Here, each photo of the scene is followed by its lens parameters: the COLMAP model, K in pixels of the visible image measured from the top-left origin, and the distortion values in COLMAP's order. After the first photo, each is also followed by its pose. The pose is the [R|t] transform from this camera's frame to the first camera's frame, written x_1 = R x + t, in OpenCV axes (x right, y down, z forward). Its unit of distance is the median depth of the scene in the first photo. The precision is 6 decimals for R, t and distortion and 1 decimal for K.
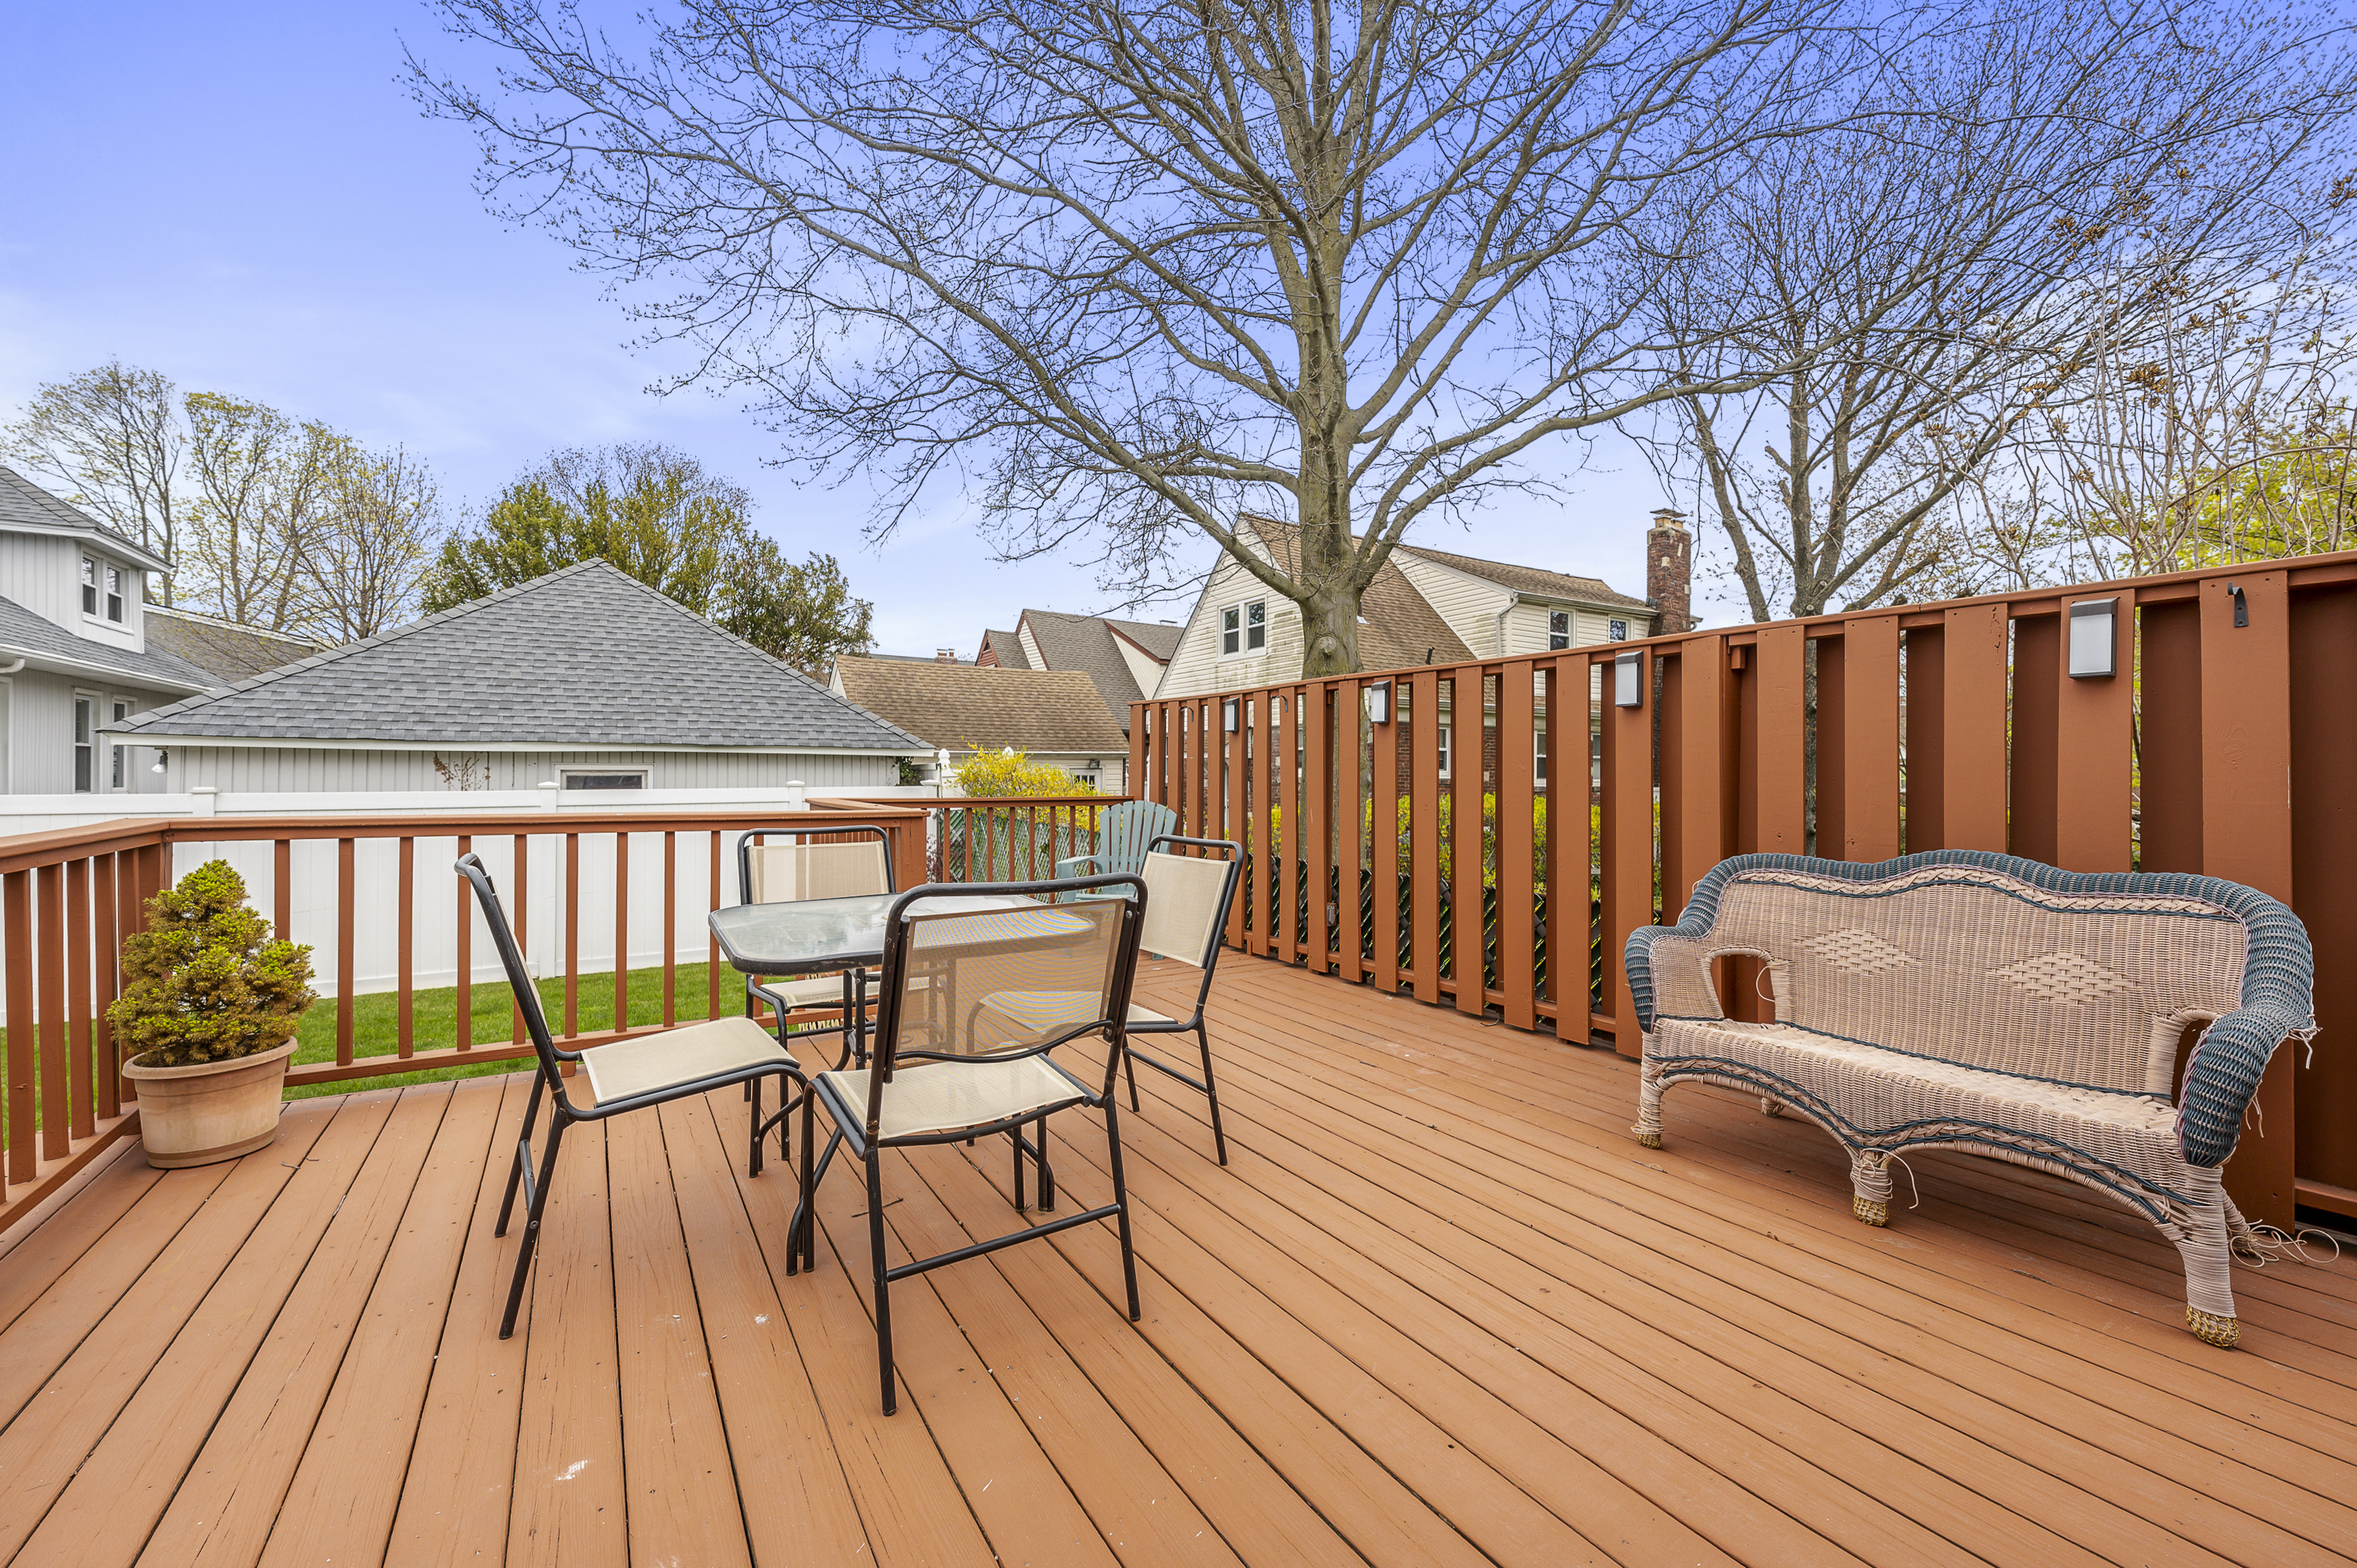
lens RADIAL K [[960.2, 0, 1169.6], [0, 960.2, 765.8], [0, 0, 1]] dist [-0.002609, 0.000505]
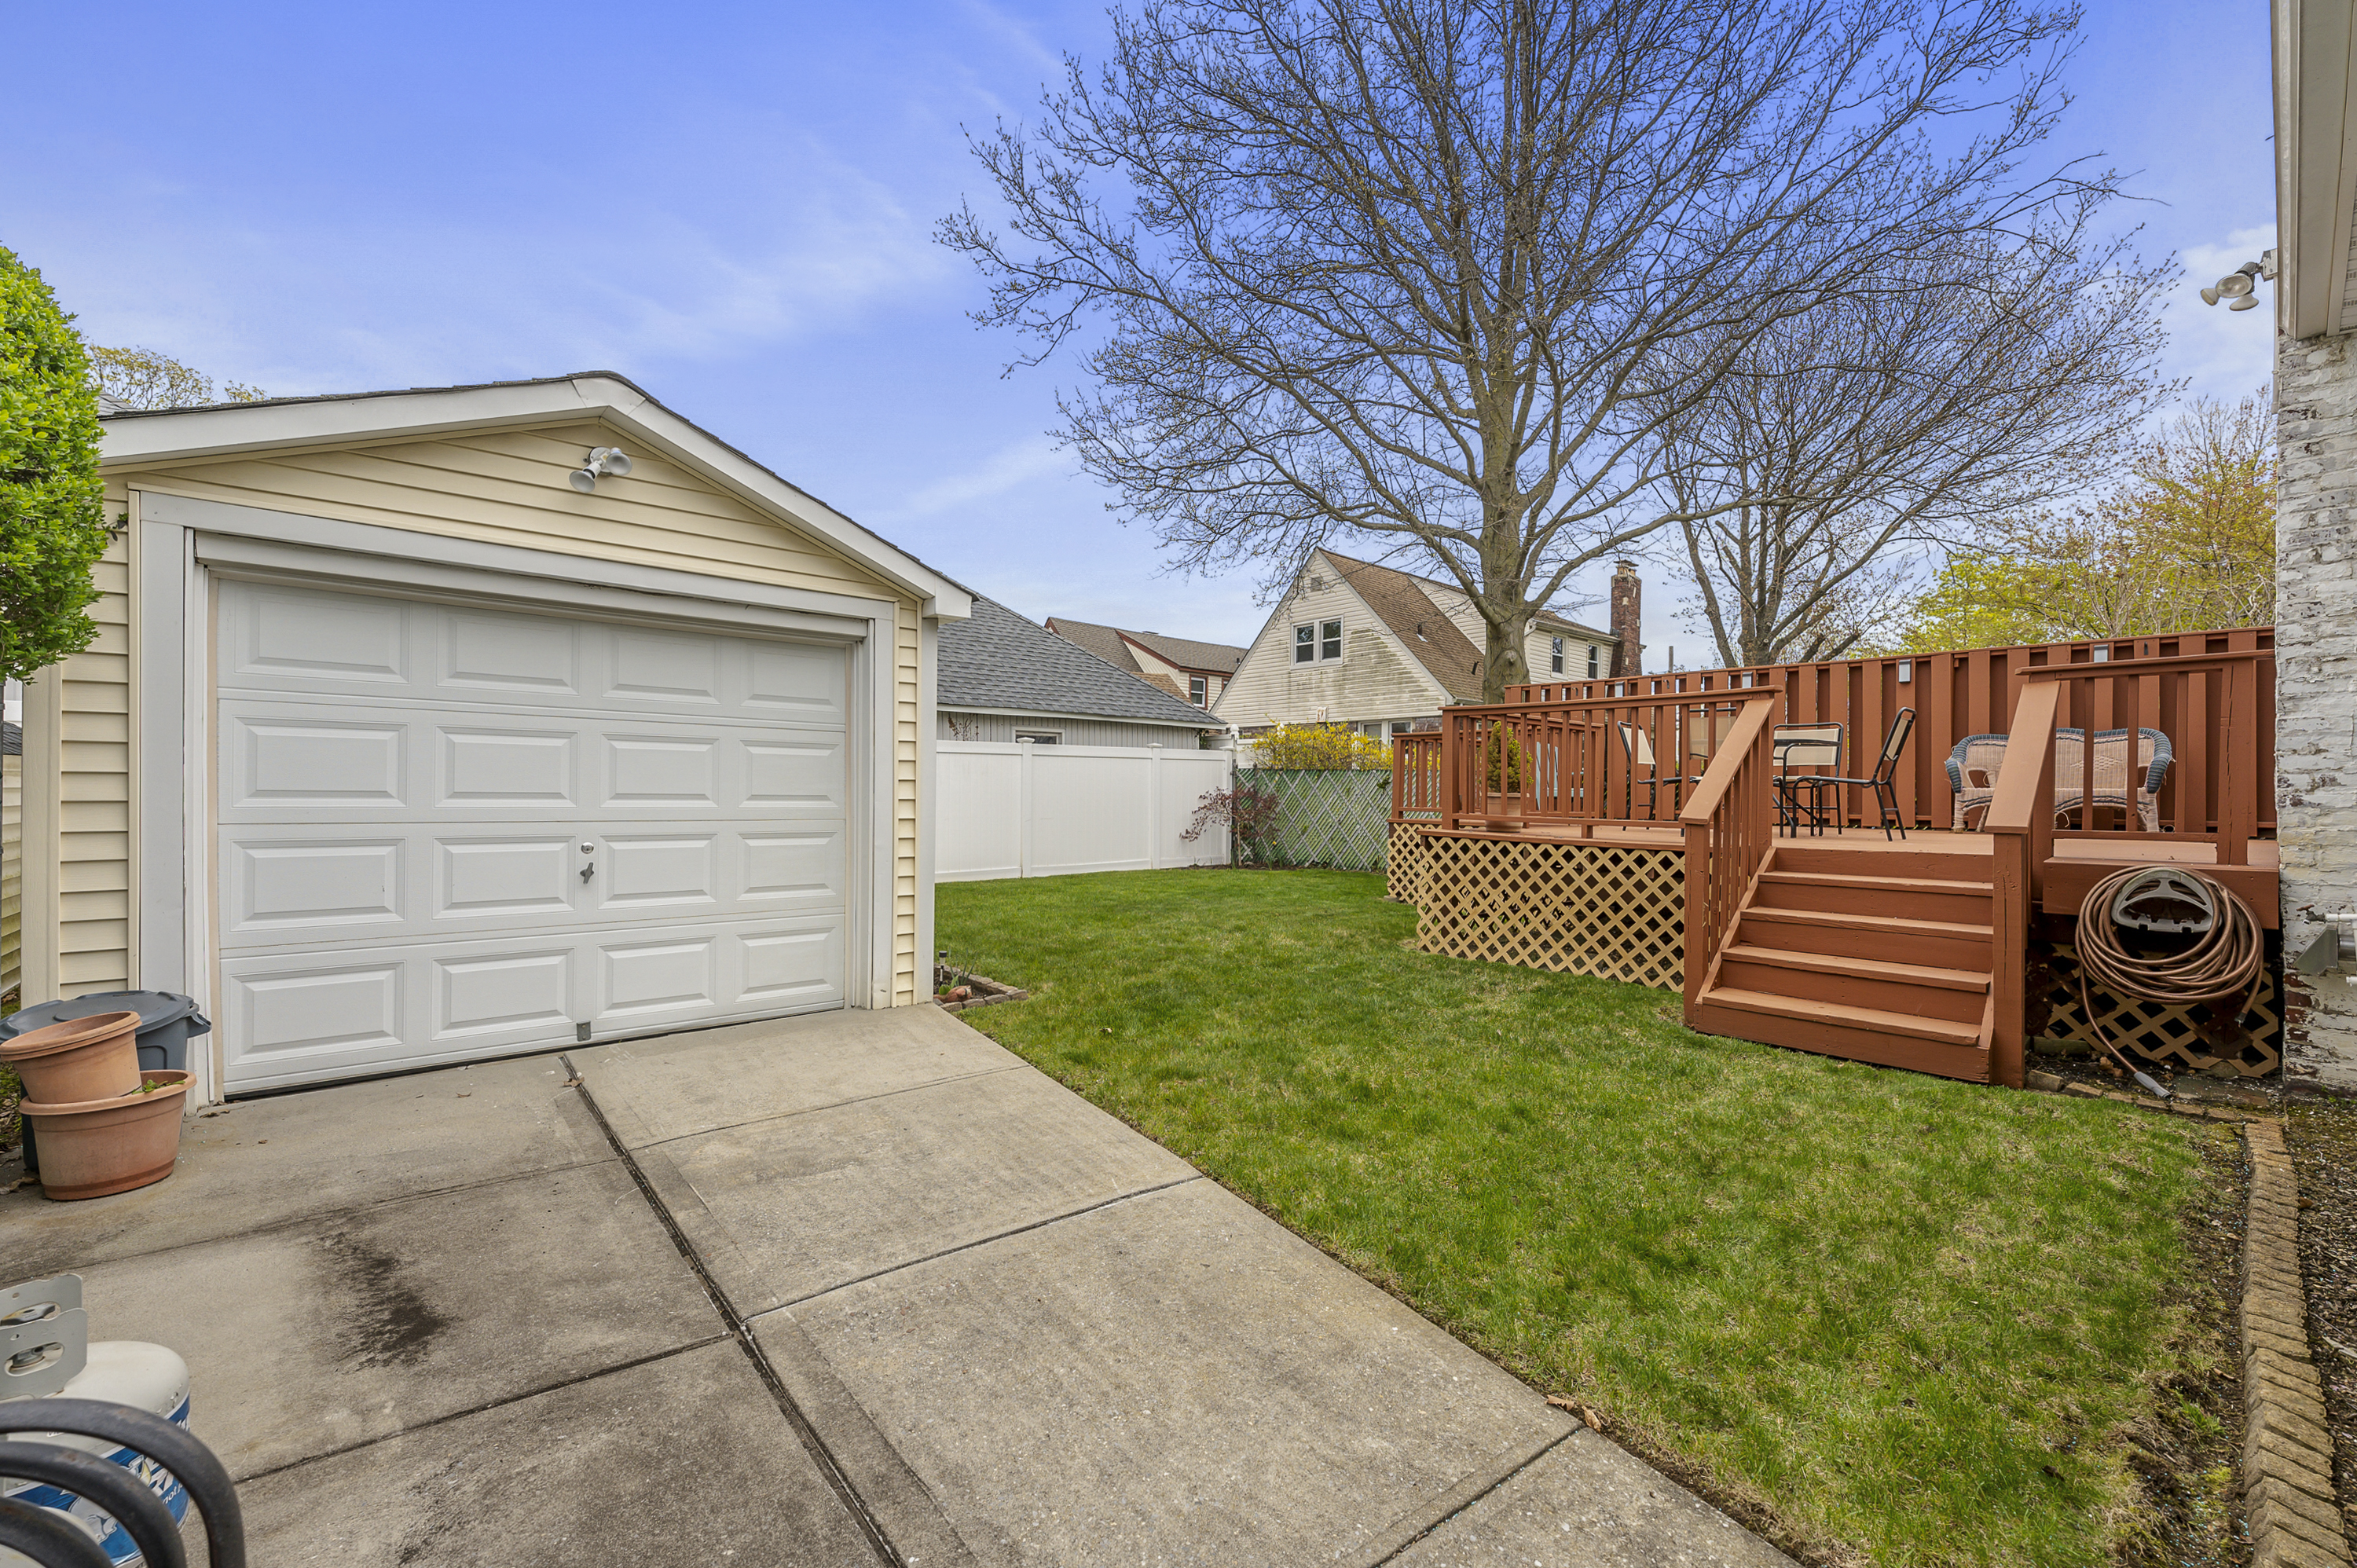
lens RADIAL K [[960.2, 0, 1188.9], [0, 960.2, 798.1], [0, 0, 1]] dist [-0.002609, 0.000505]
pose [[0.984791, 0.005716, 0.173651, -0.305981], [-0.009334, 0.999756, 0.020027, 0.035249], [-0.173494, -0.021343, 0.984604, -0.193884]]
